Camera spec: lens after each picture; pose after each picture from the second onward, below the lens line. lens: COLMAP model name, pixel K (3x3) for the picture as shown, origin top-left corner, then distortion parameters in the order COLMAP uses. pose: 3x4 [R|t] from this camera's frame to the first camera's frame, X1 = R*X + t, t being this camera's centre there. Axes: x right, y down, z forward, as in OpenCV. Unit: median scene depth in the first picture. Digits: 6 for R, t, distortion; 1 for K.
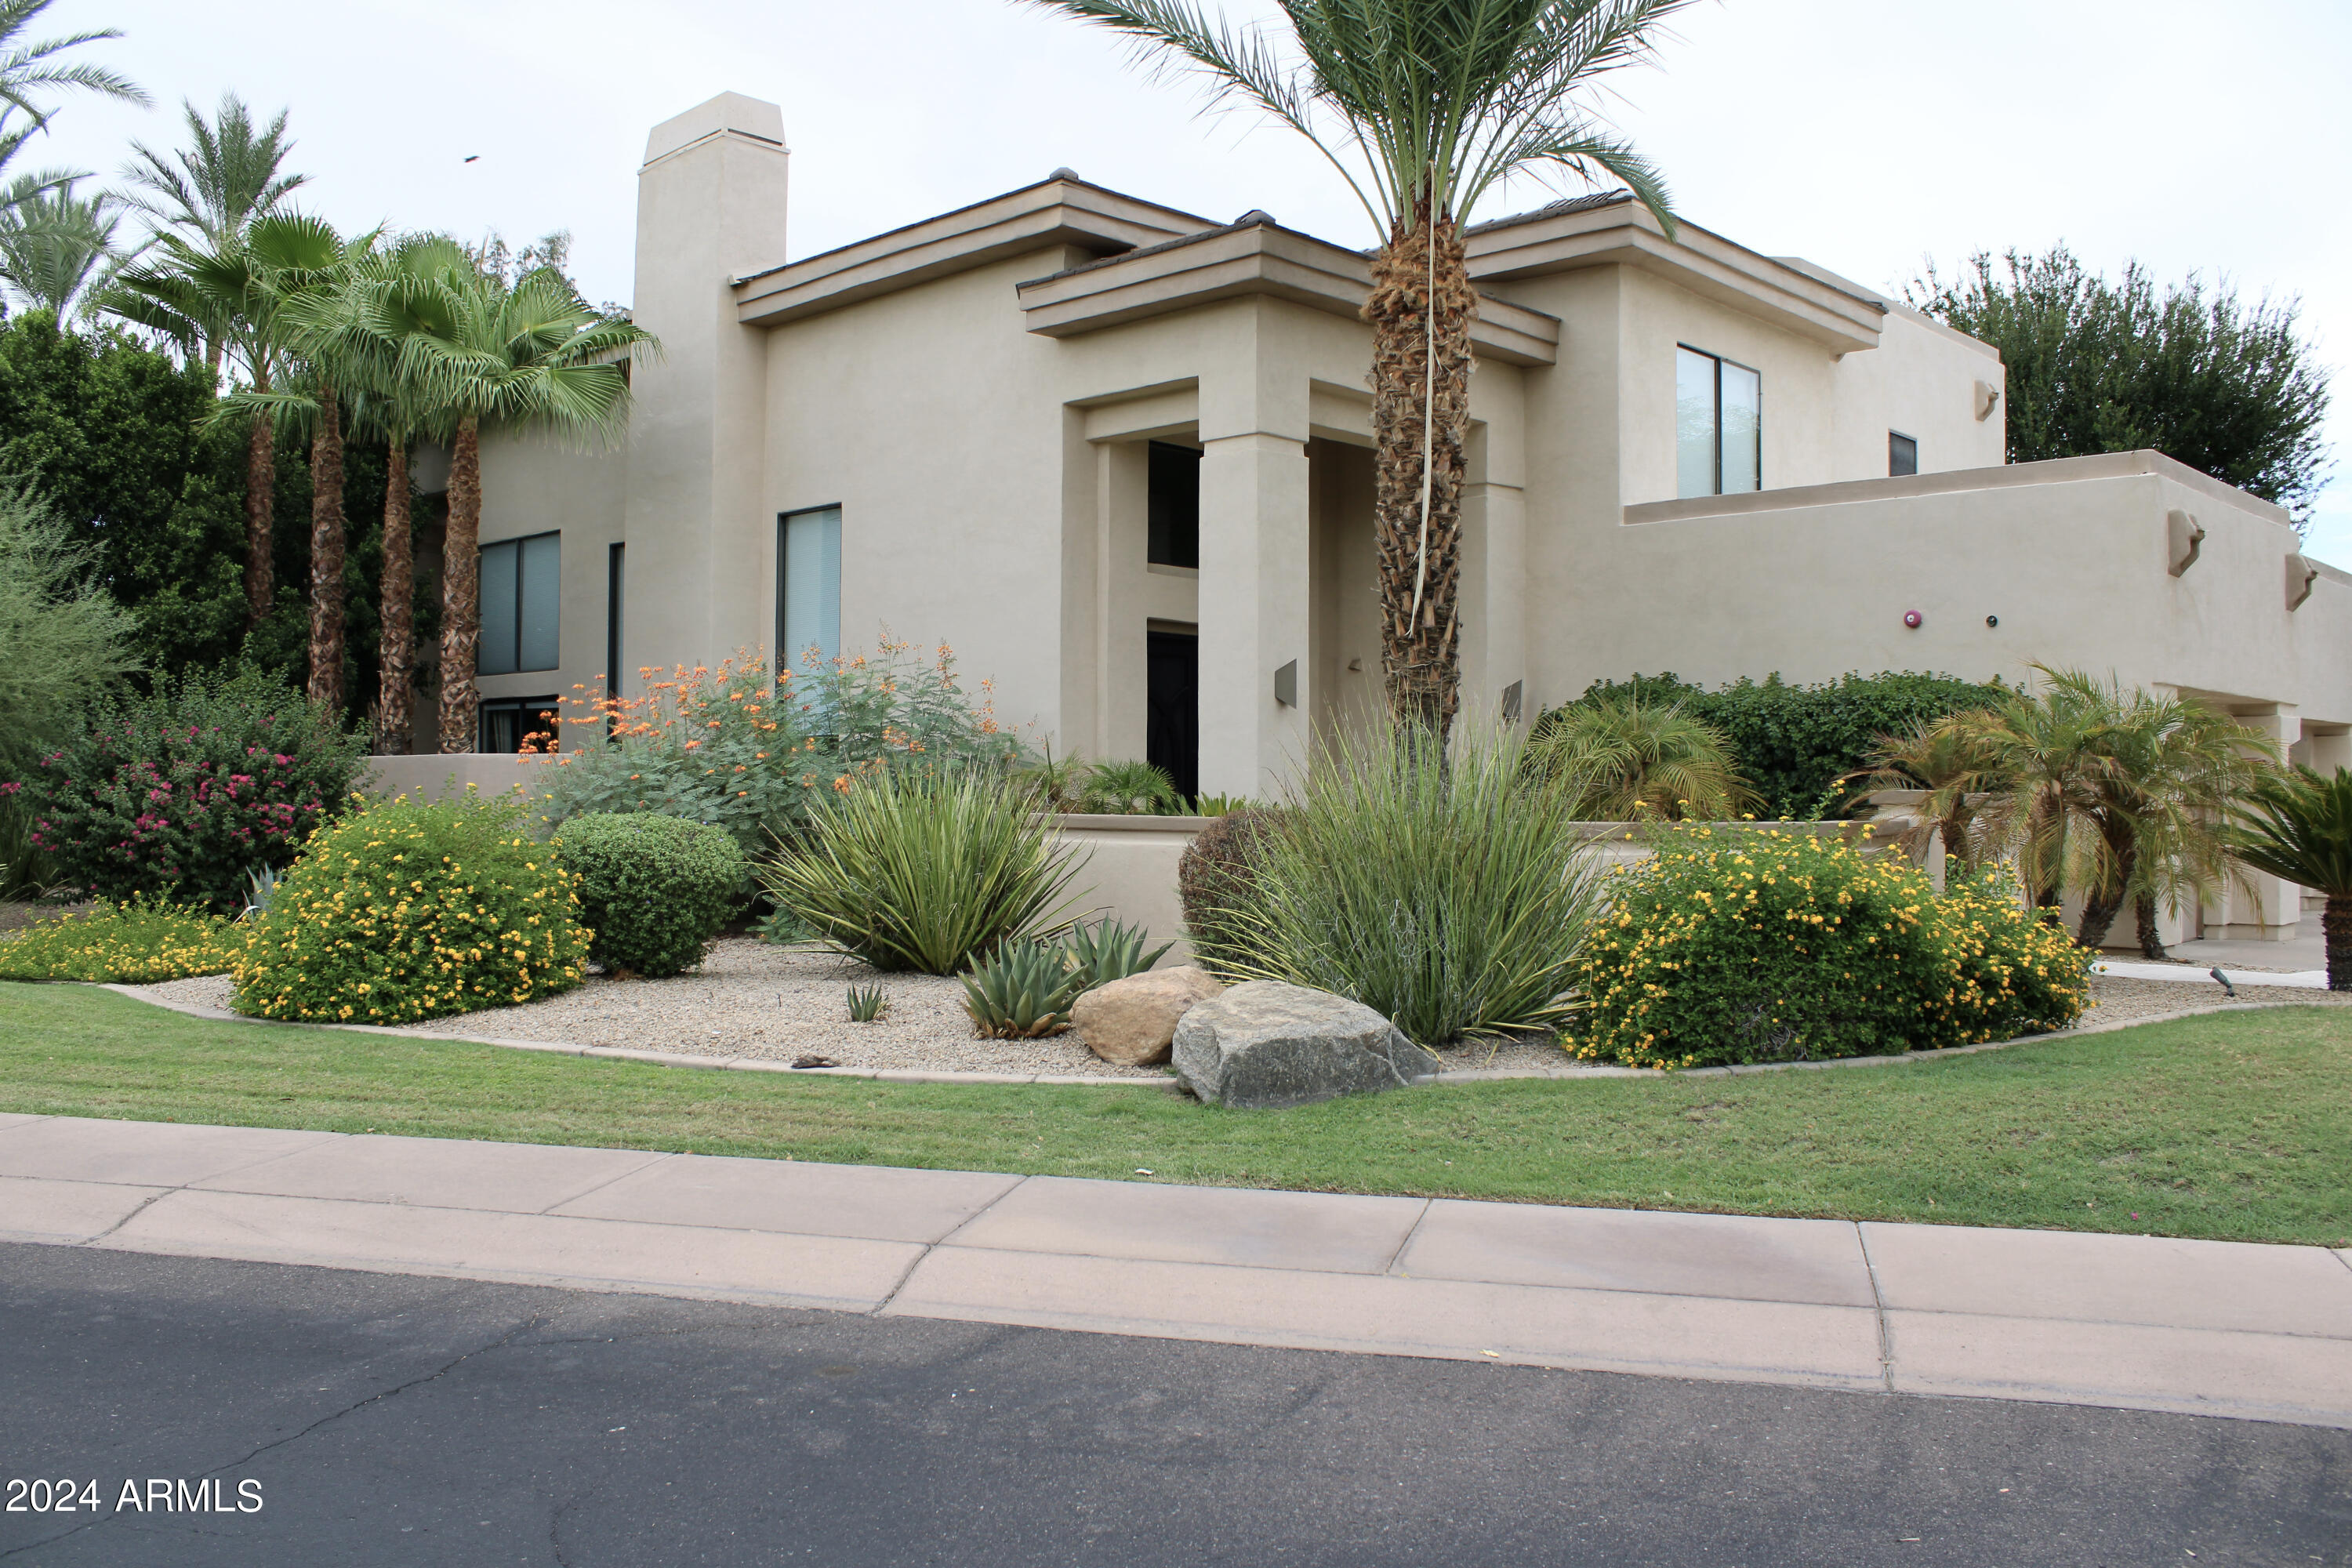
lens RADIAL K [[1961.3, 0, 1176.0], [0, 1961.3, 784.0], [0, 0, 1]] dist [-0.166224, 0.149015]
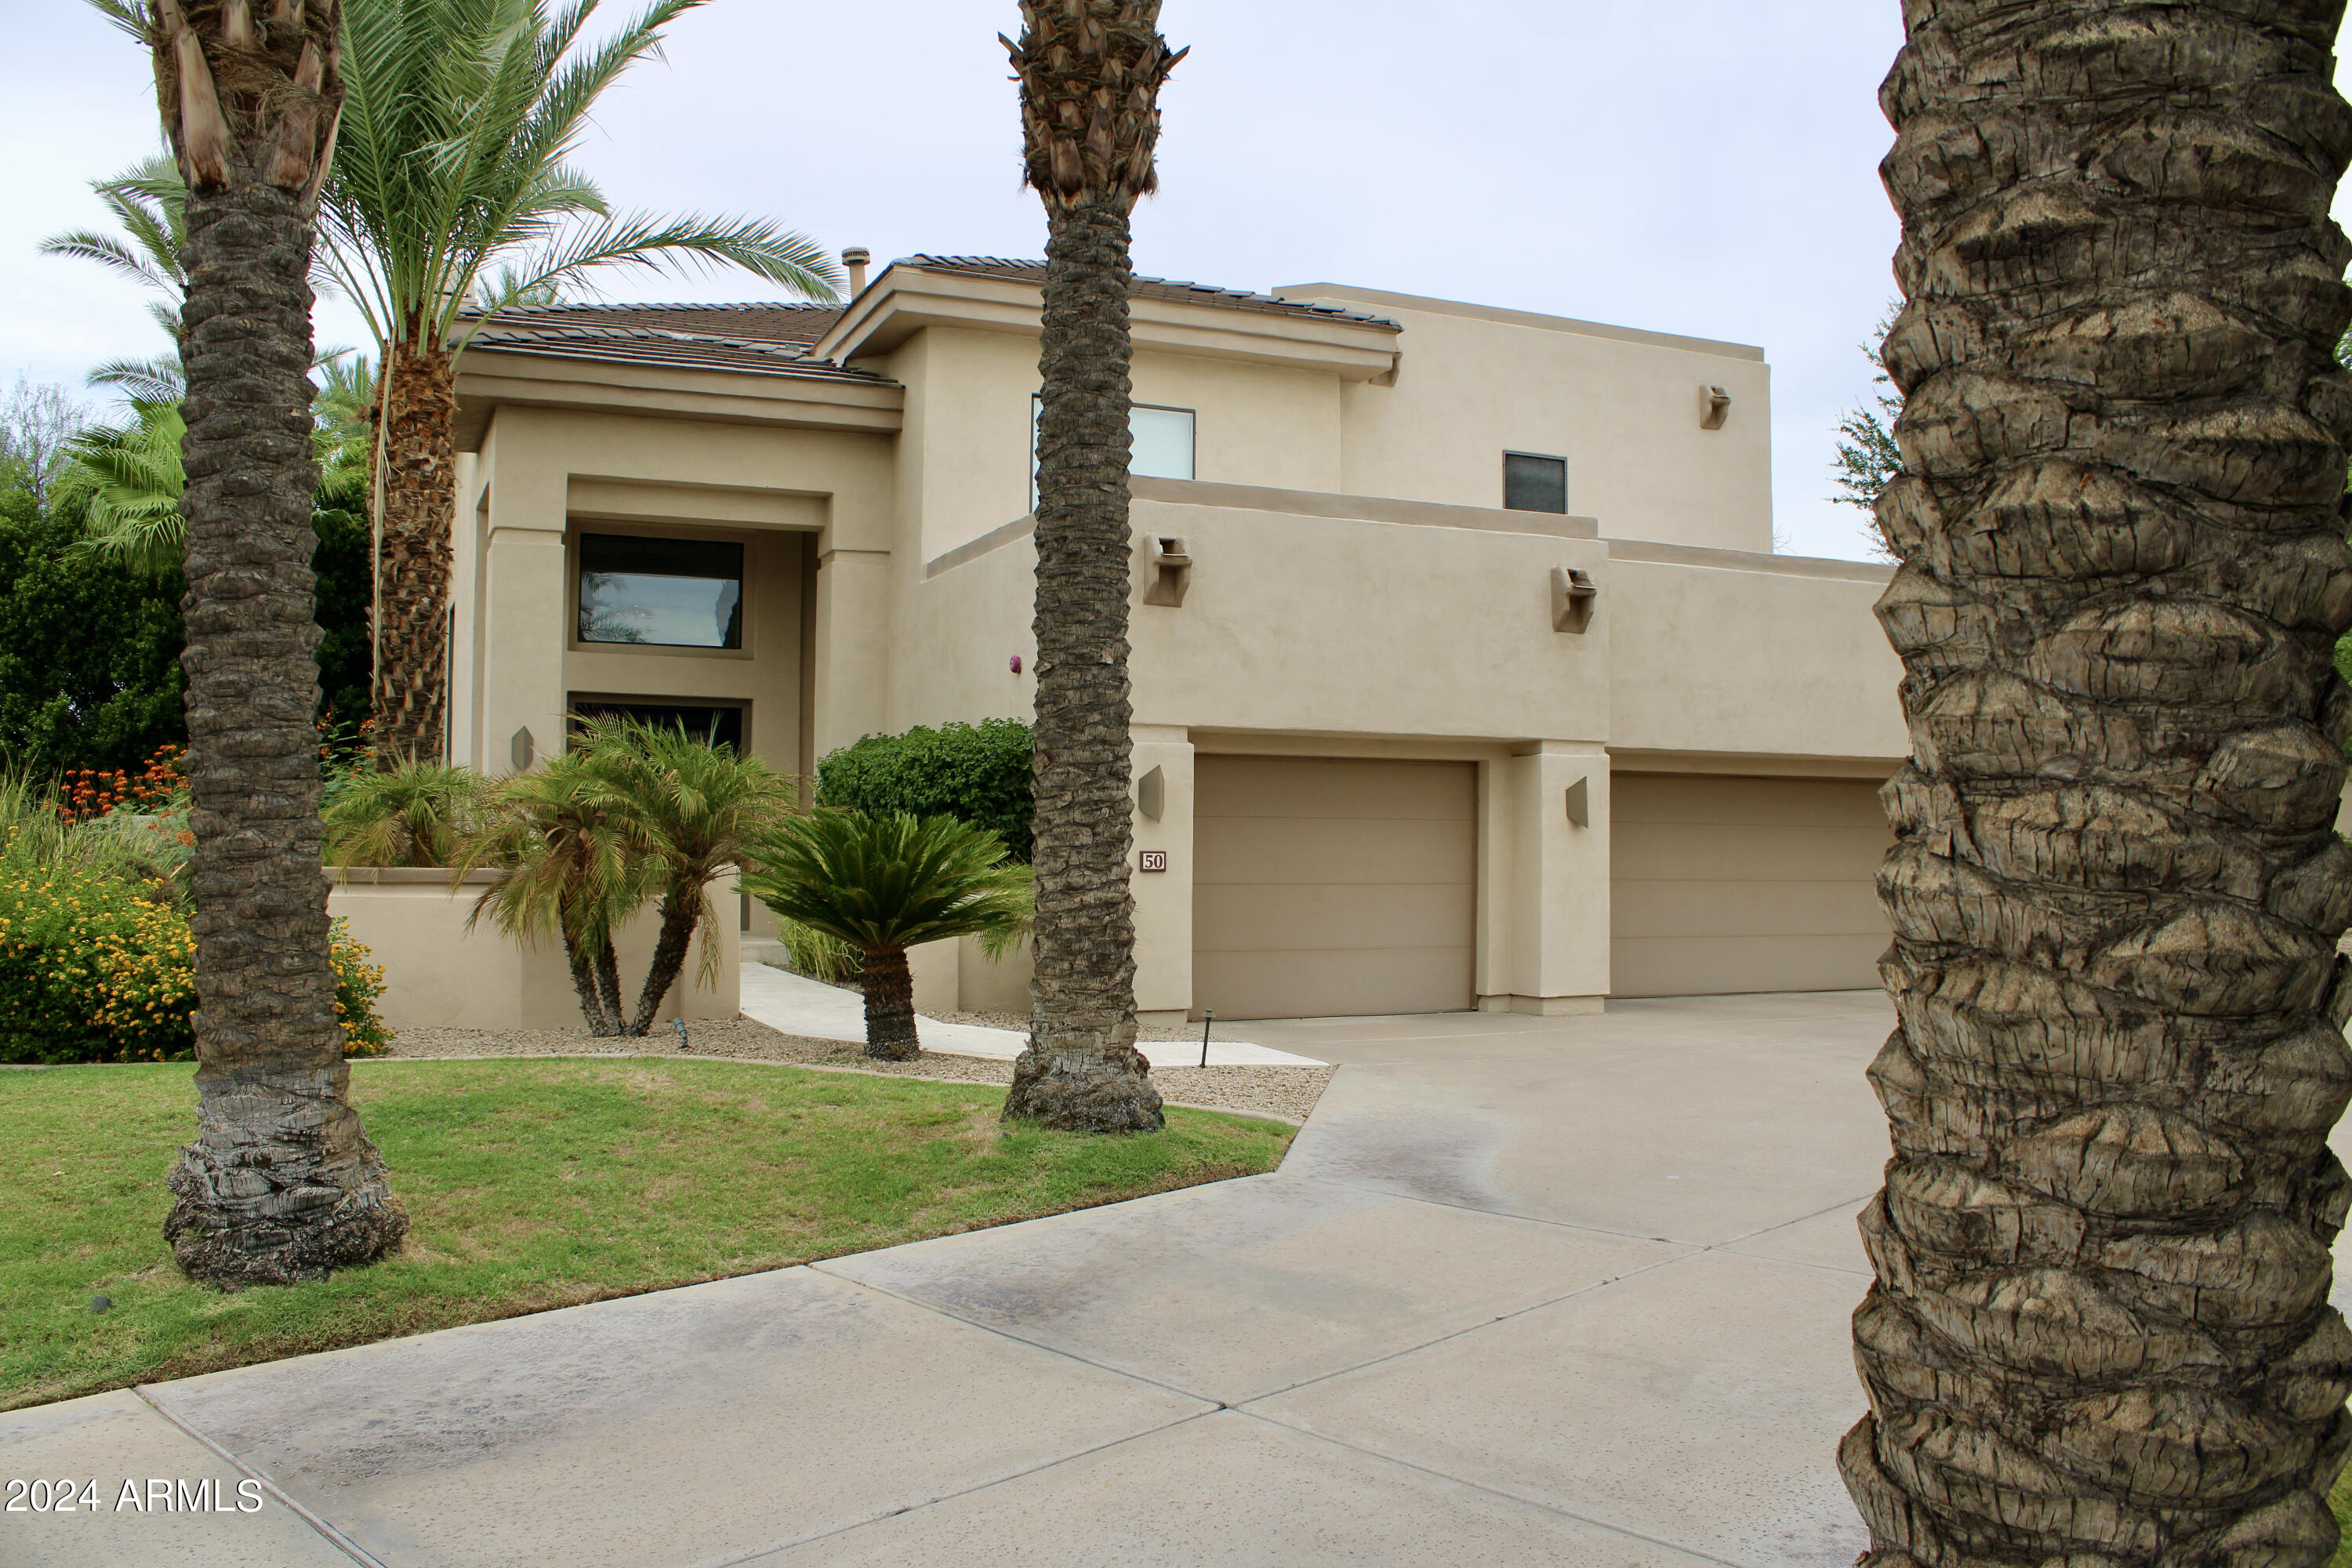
lens RADIAL K [[1961.3, 0, 1176.0], [0, 1961.3, 784.0], [0, 0, 1]] dist [-0.166224, 0.149015]
pose [[0.925573, -0.014903, -0.378276, 0.759471], [0.002505, 0.999444, -0.033246, 0.006468], [0.378561, 0.029824, 0.925096, 0.108913]]
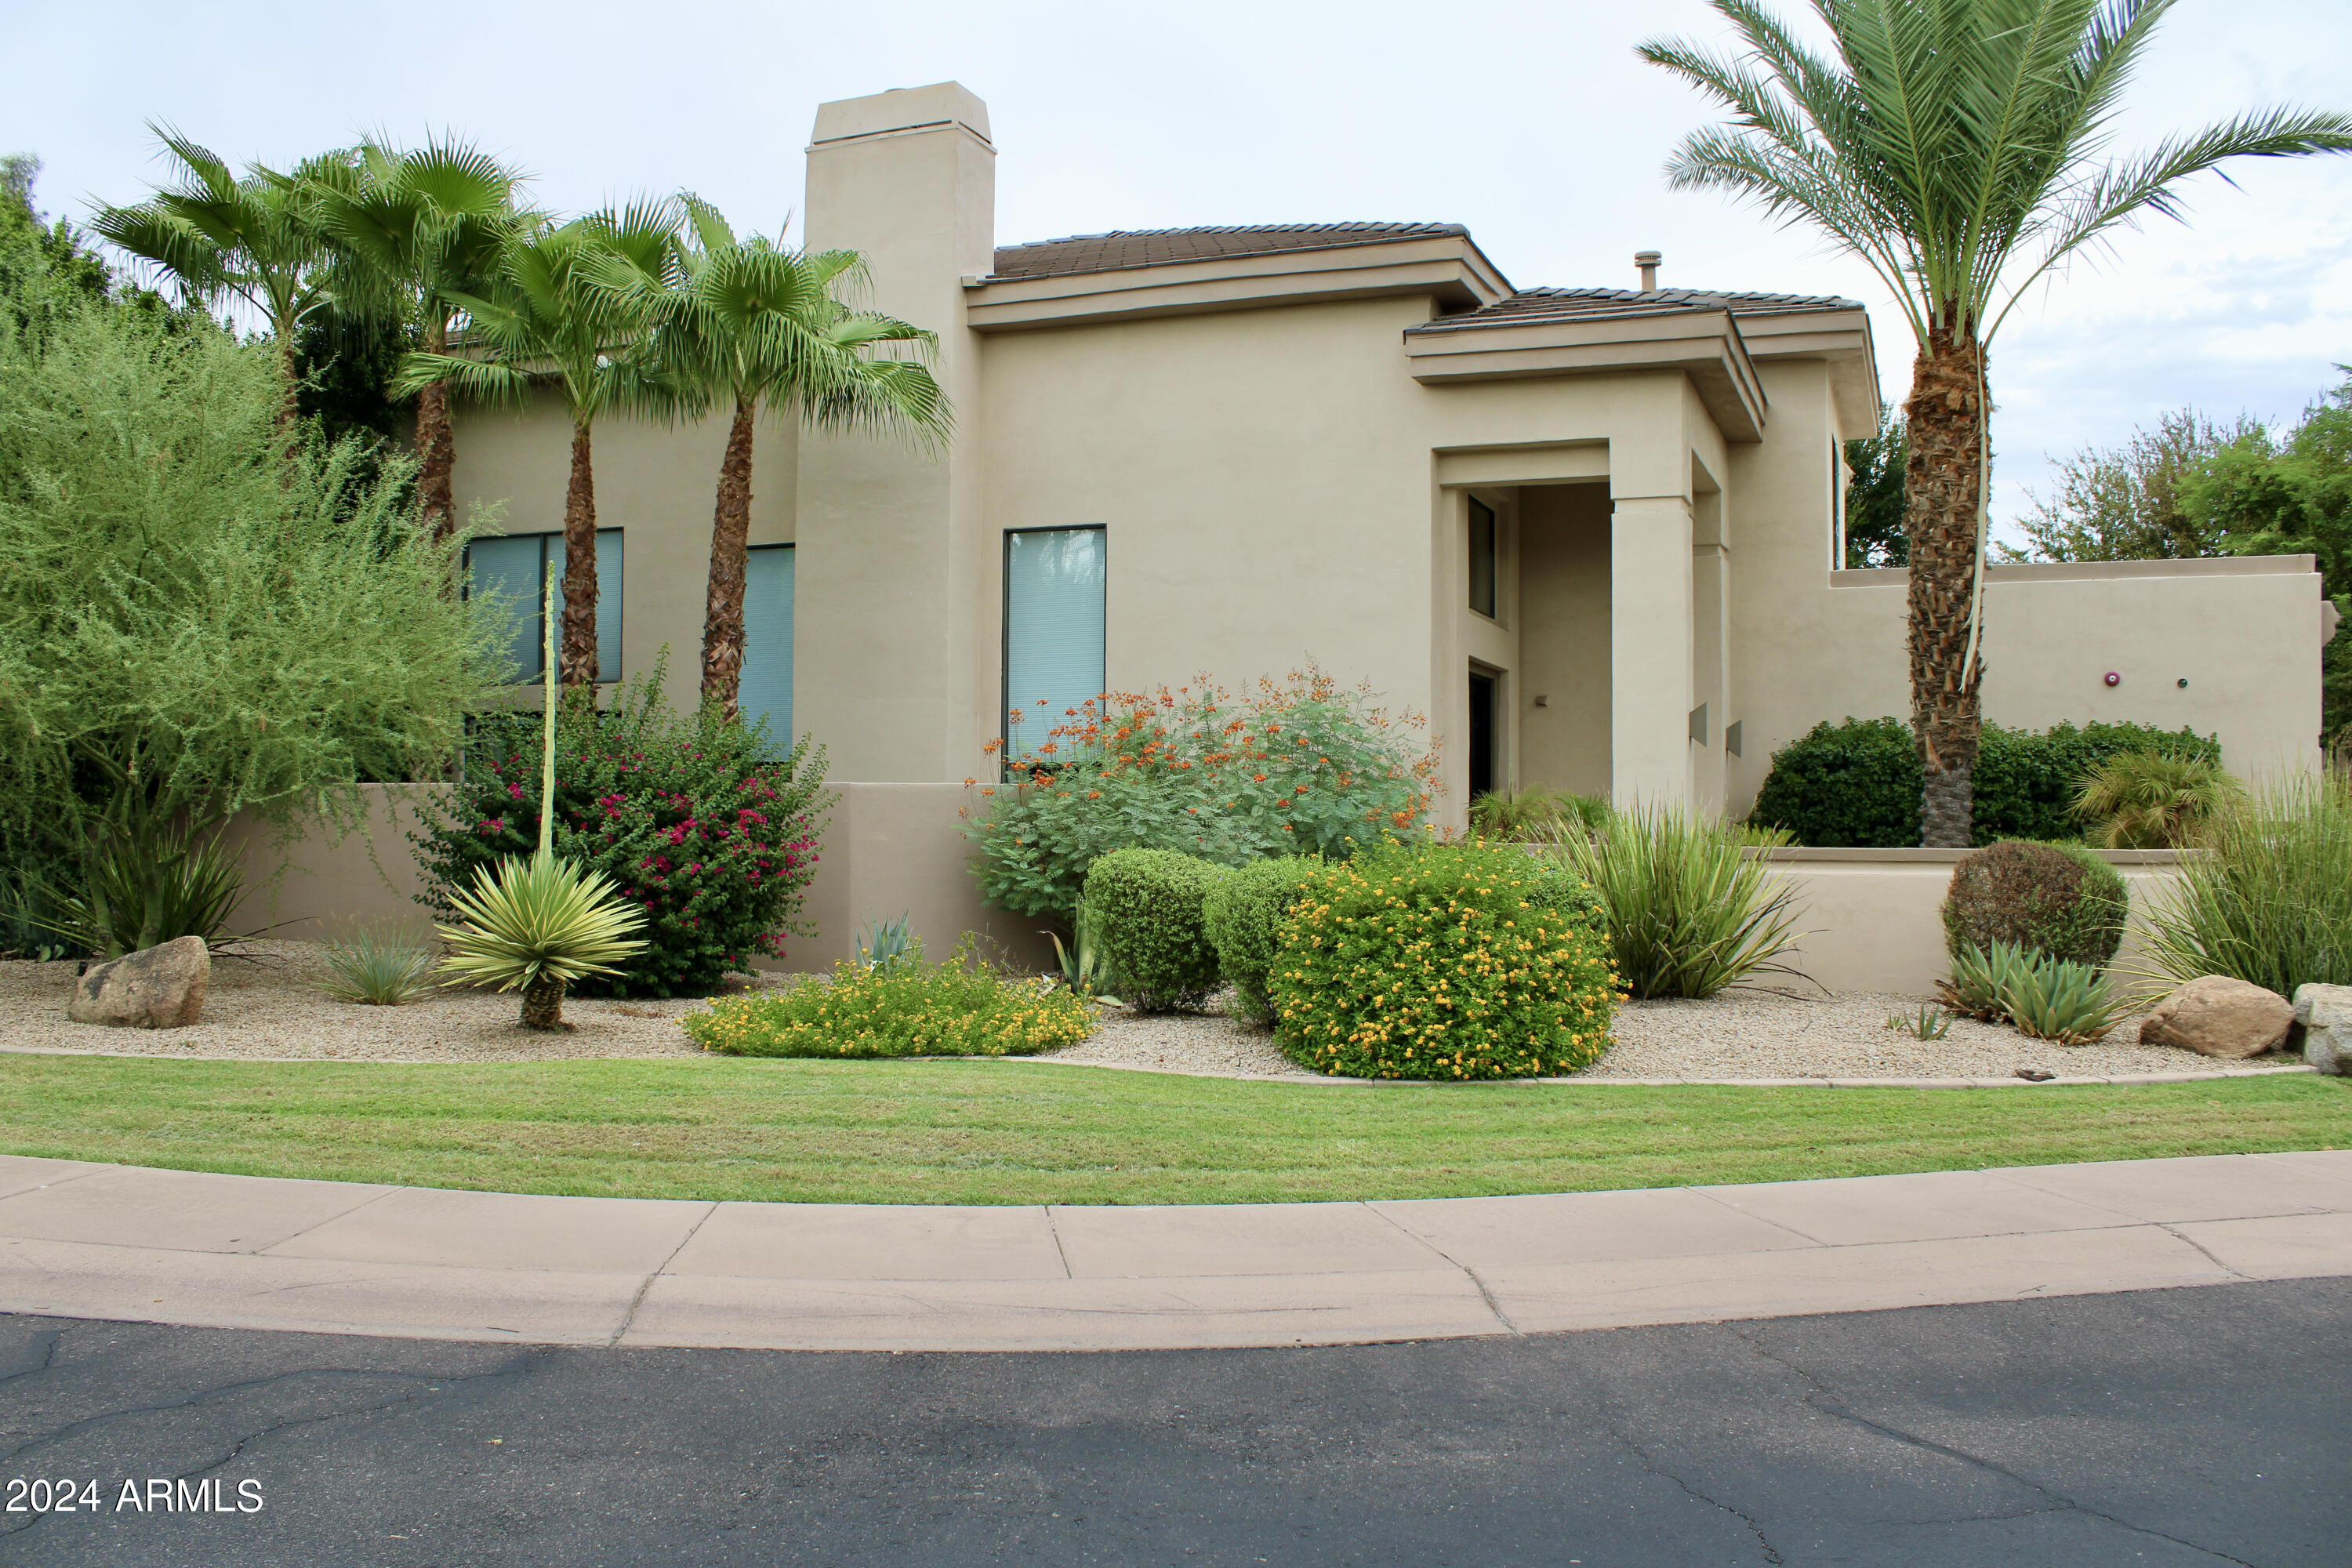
lens RADIAL K [[1961.3, 0, 1176.0], [0, 1961.3, 784.0], [0, 0, 1]] dist [-0.166224, 0.149015]
pose [[0.923807, 0.002418, 0.382851, -0.585606], [-0.000778, 0.999990, -0.004438, -0.011356], [-0.382858, 0.003802, 0.923800, 0.092493]]
